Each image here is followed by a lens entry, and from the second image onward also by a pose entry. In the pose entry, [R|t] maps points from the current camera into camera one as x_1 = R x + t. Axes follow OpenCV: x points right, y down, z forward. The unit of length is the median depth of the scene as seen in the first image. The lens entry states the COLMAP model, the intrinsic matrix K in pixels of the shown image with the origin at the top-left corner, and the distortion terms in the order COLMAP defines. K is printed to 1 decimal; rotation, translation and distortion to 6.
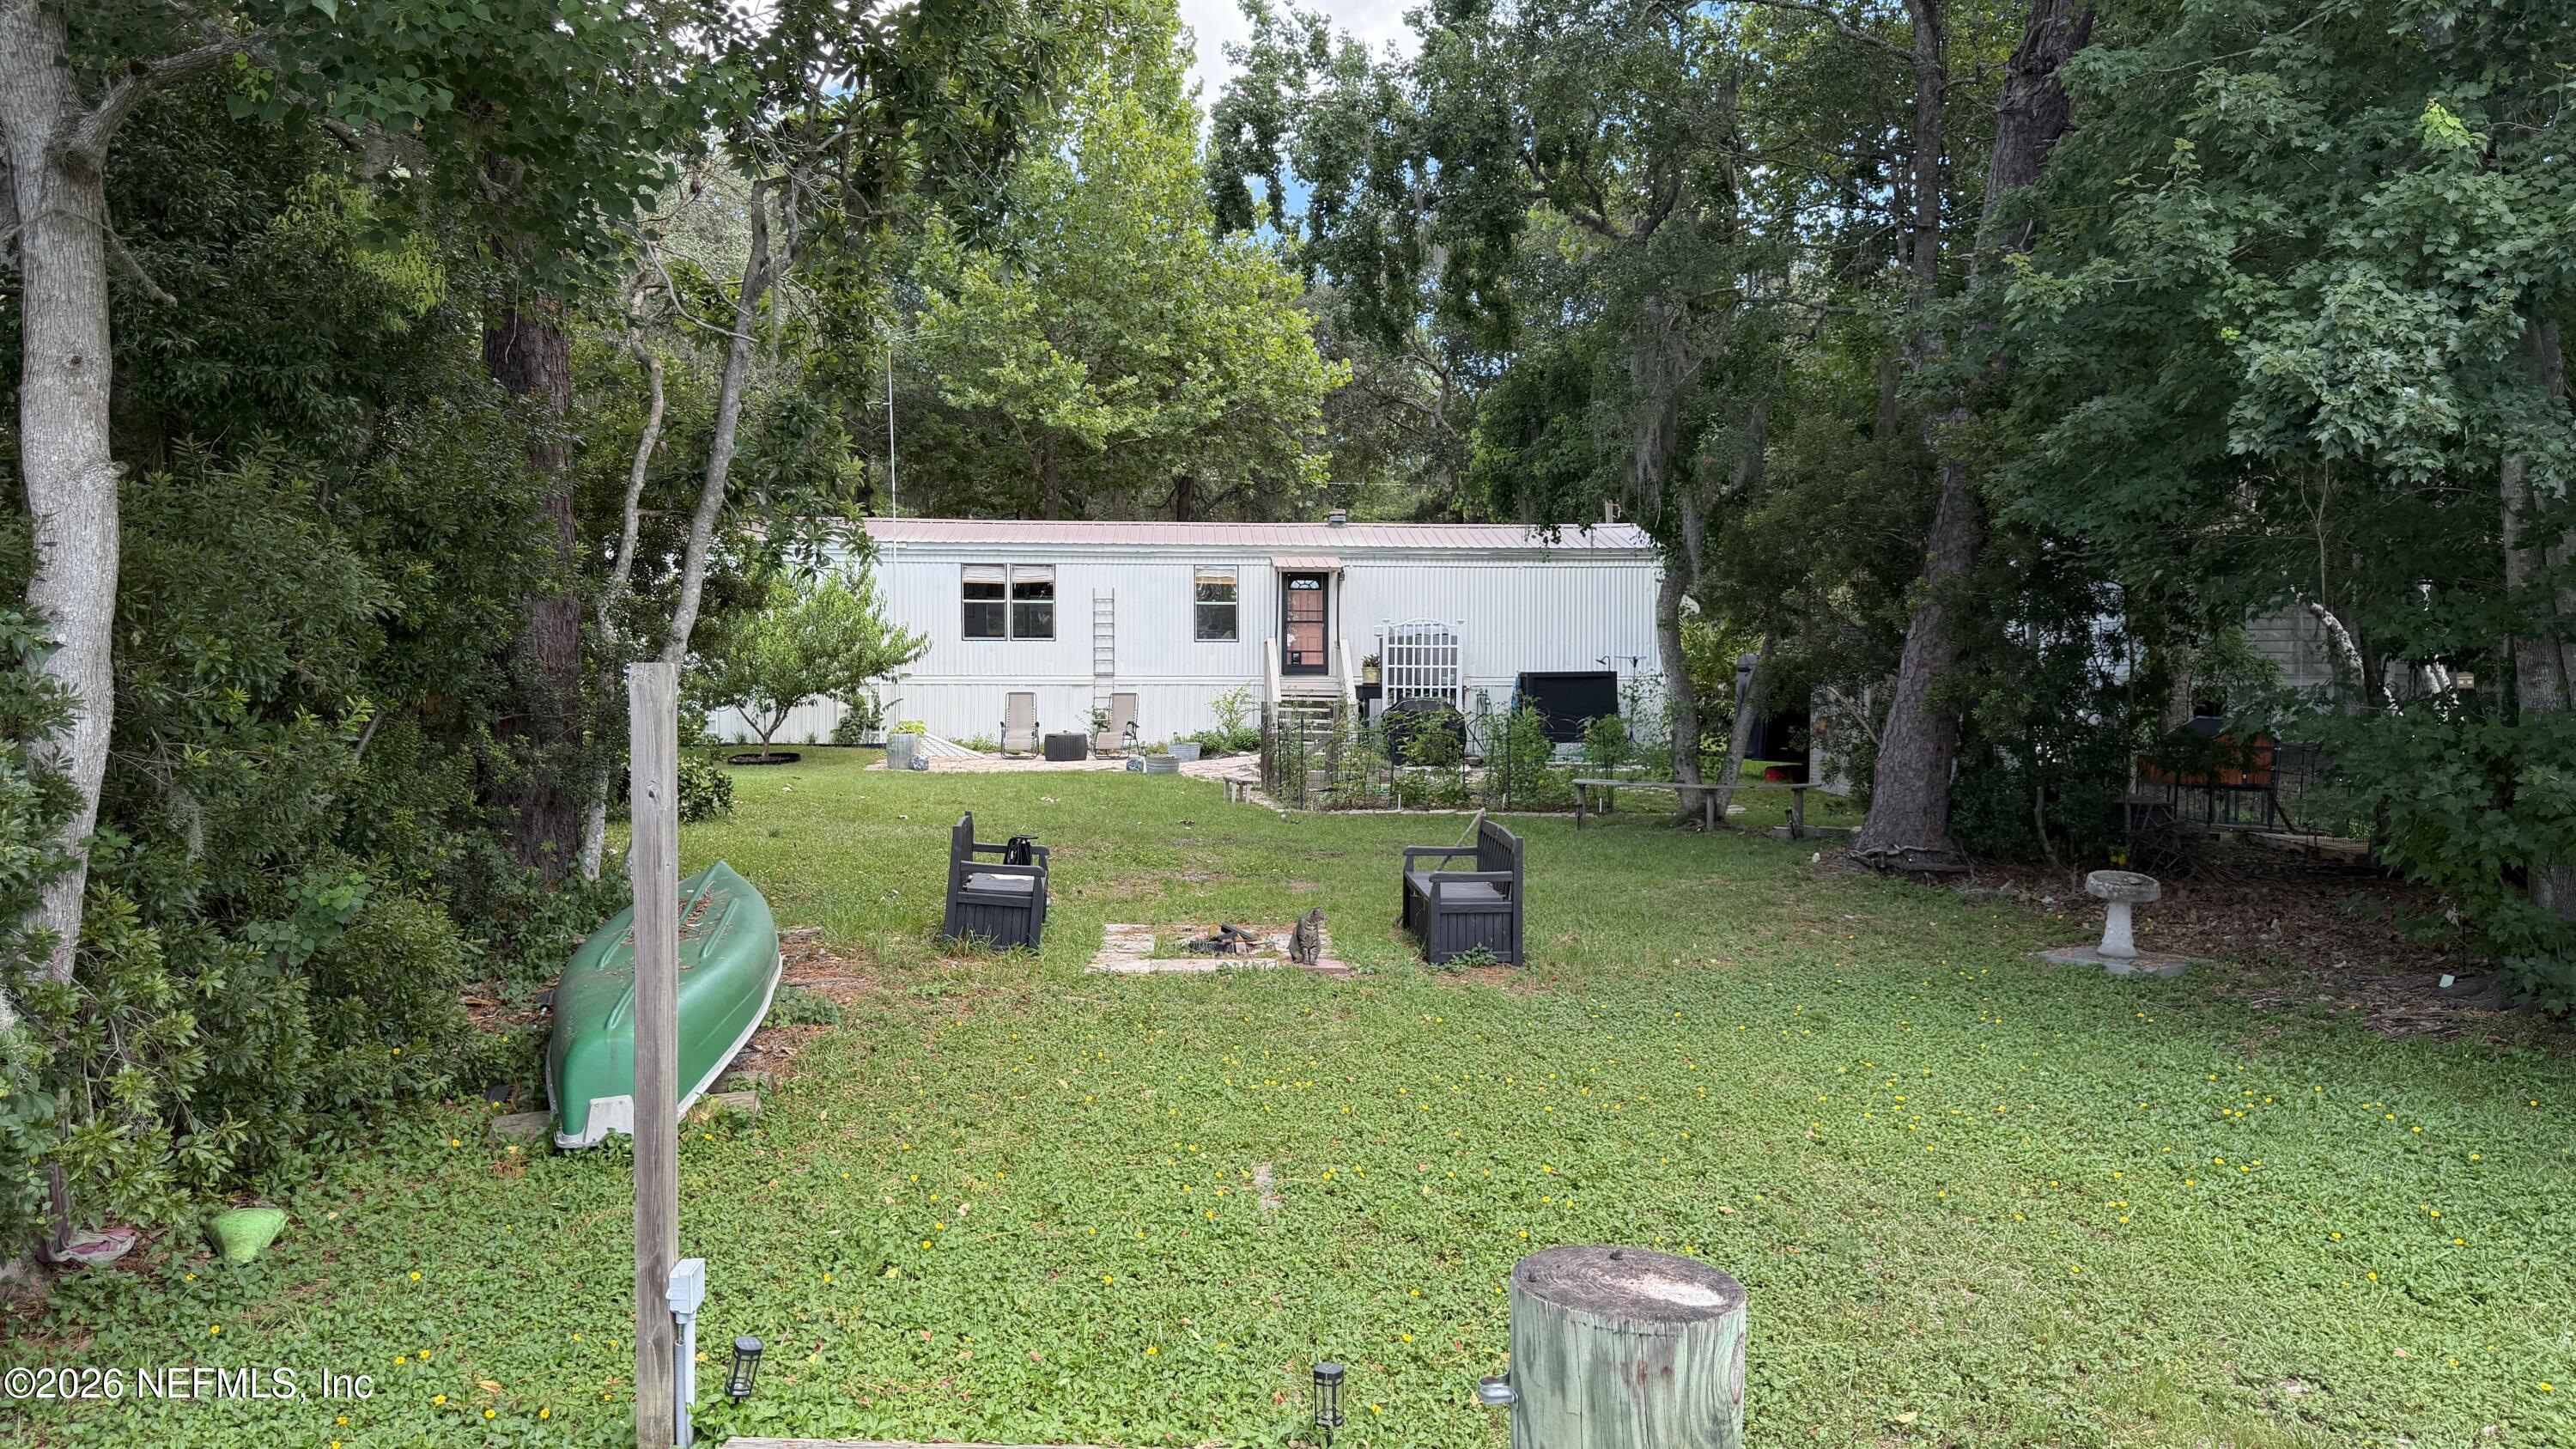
lens RADIAL K [[1832.5, 0, 1304.1], [0, 1832.5, 729.0], [0, 0, 1]] dist [0.067722, -0.055254]
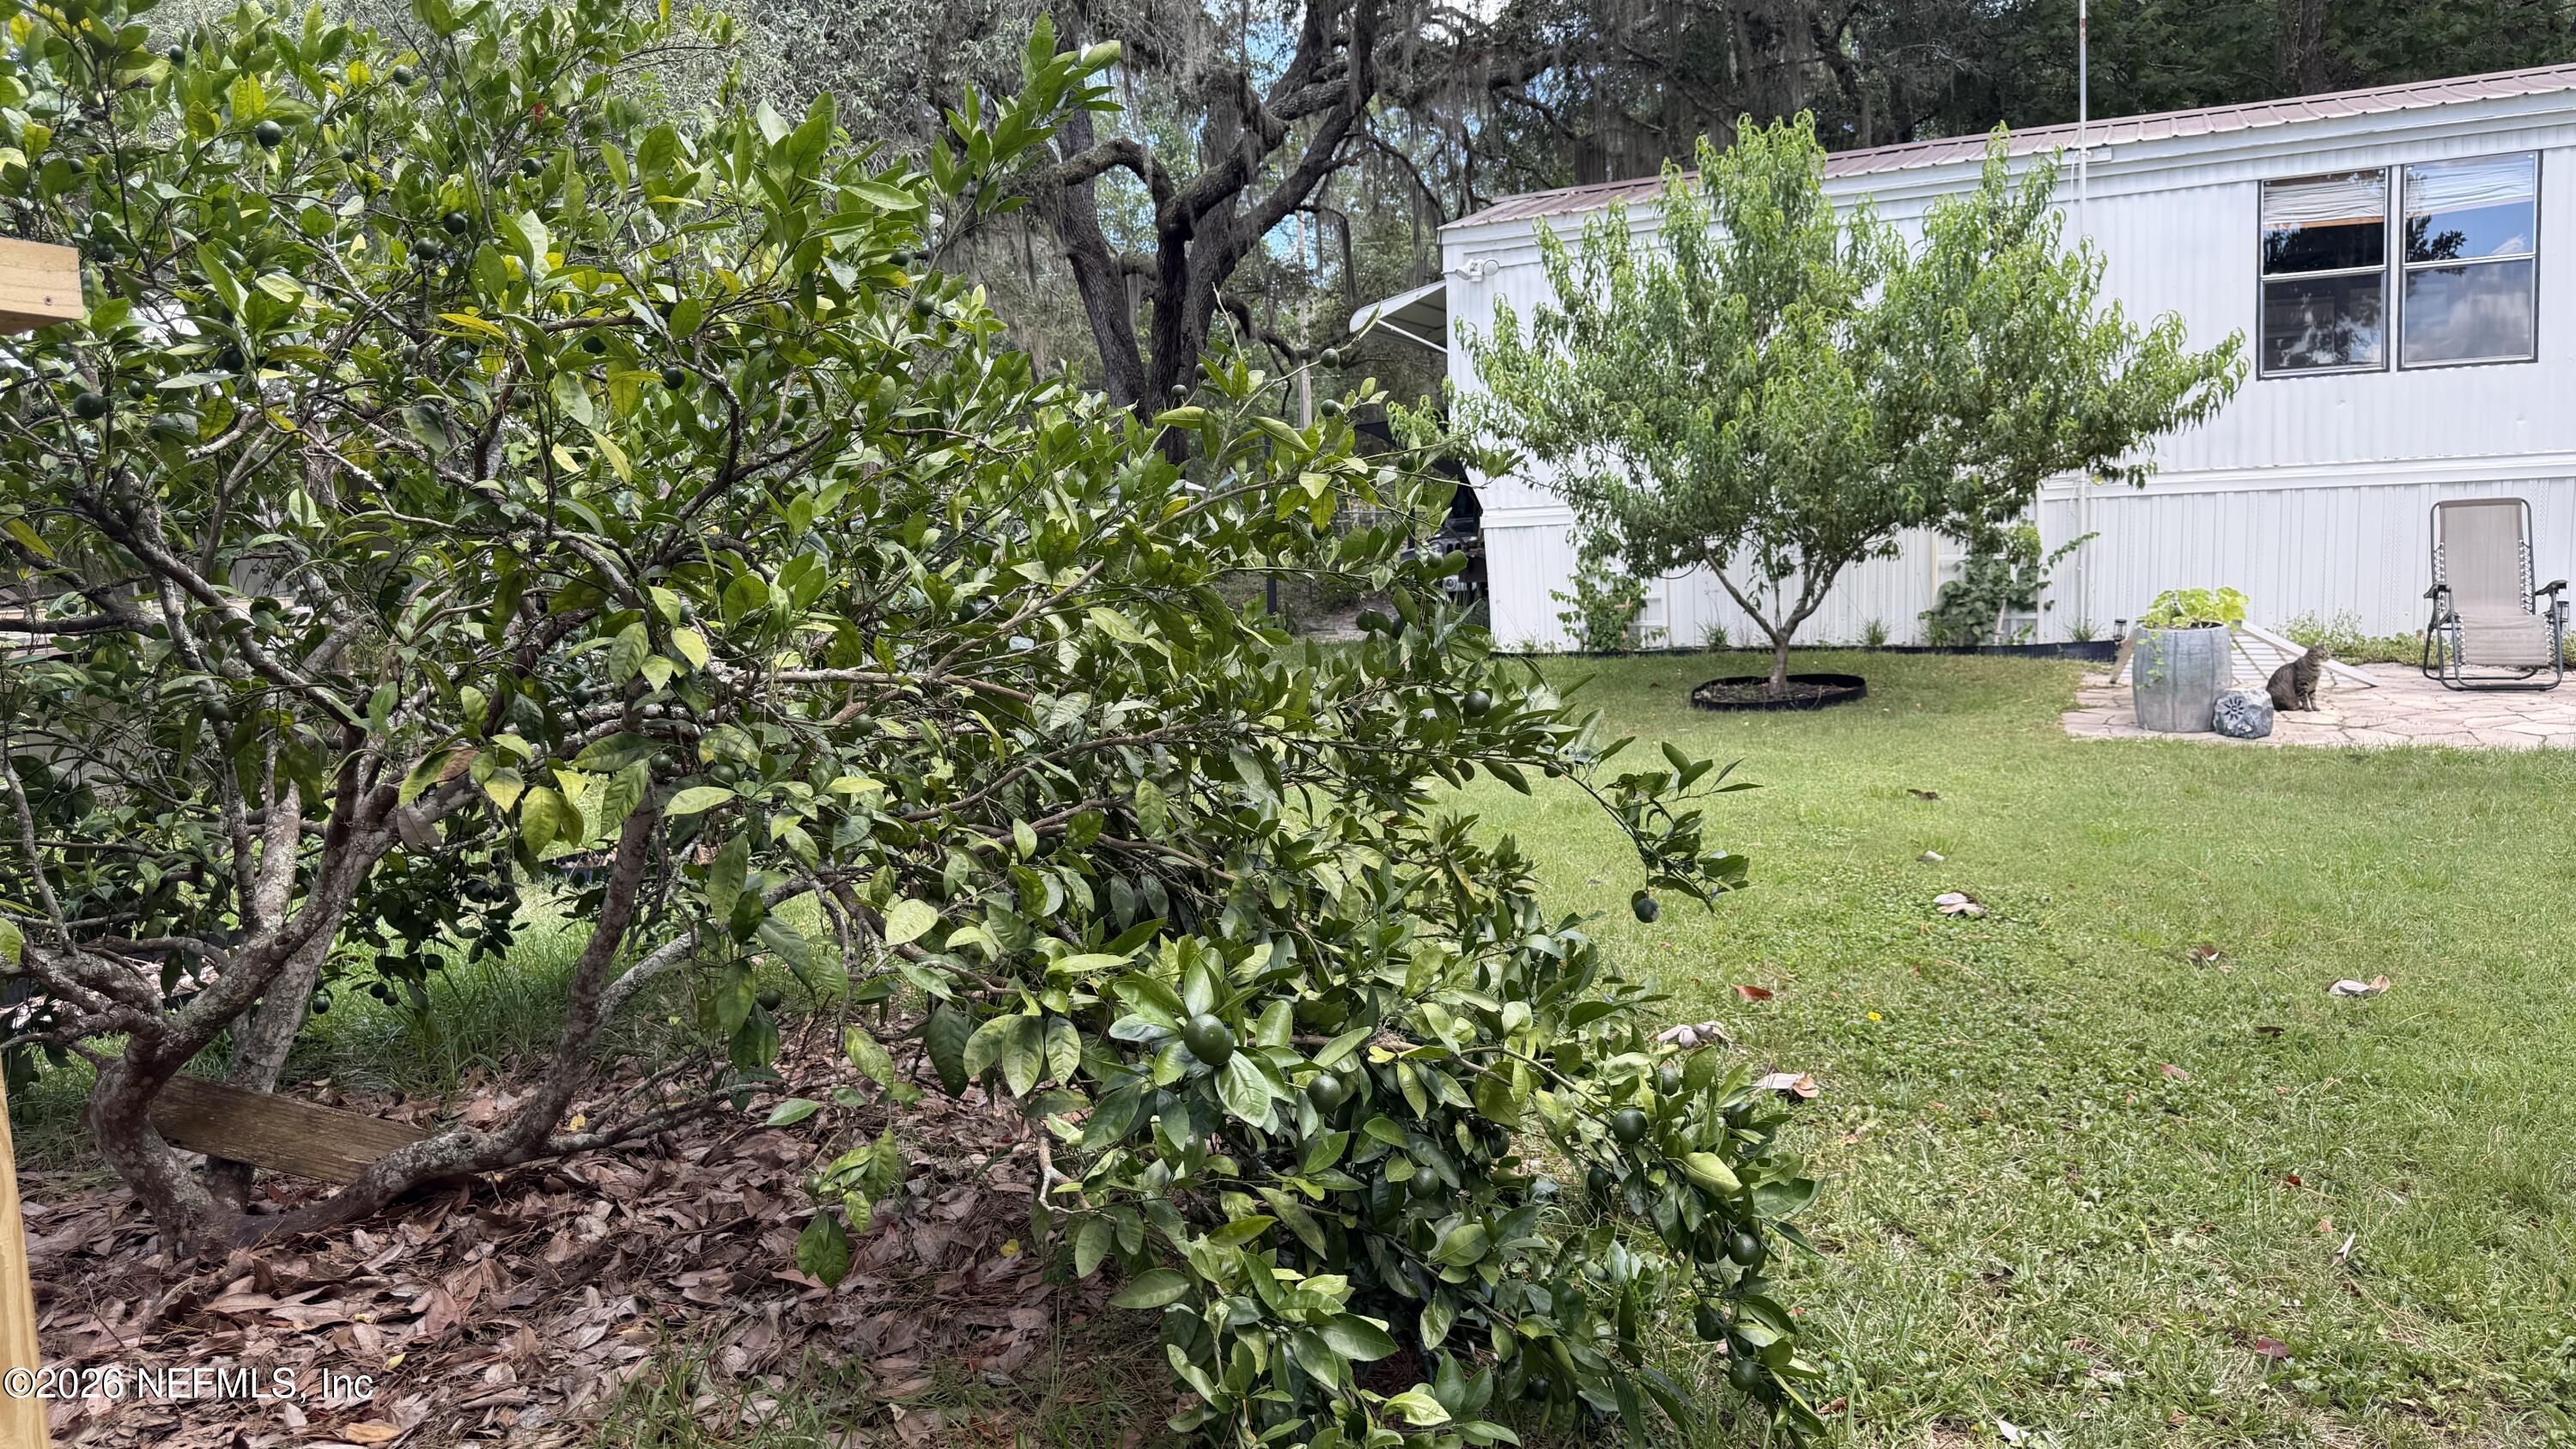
lens RADIAL K [[1832.5, 0, 1310.8], [0, 1832.5, 738.8], [0, 0, 1]] dist [0.067722, -0.055254]
pose [[0.878285, 0.013507, -0.477947, -0.175439], [0.025109, 0.996919, 0.074314, -0.005842], [0.477478, -0.077270, 0.875240, 0.550168]]
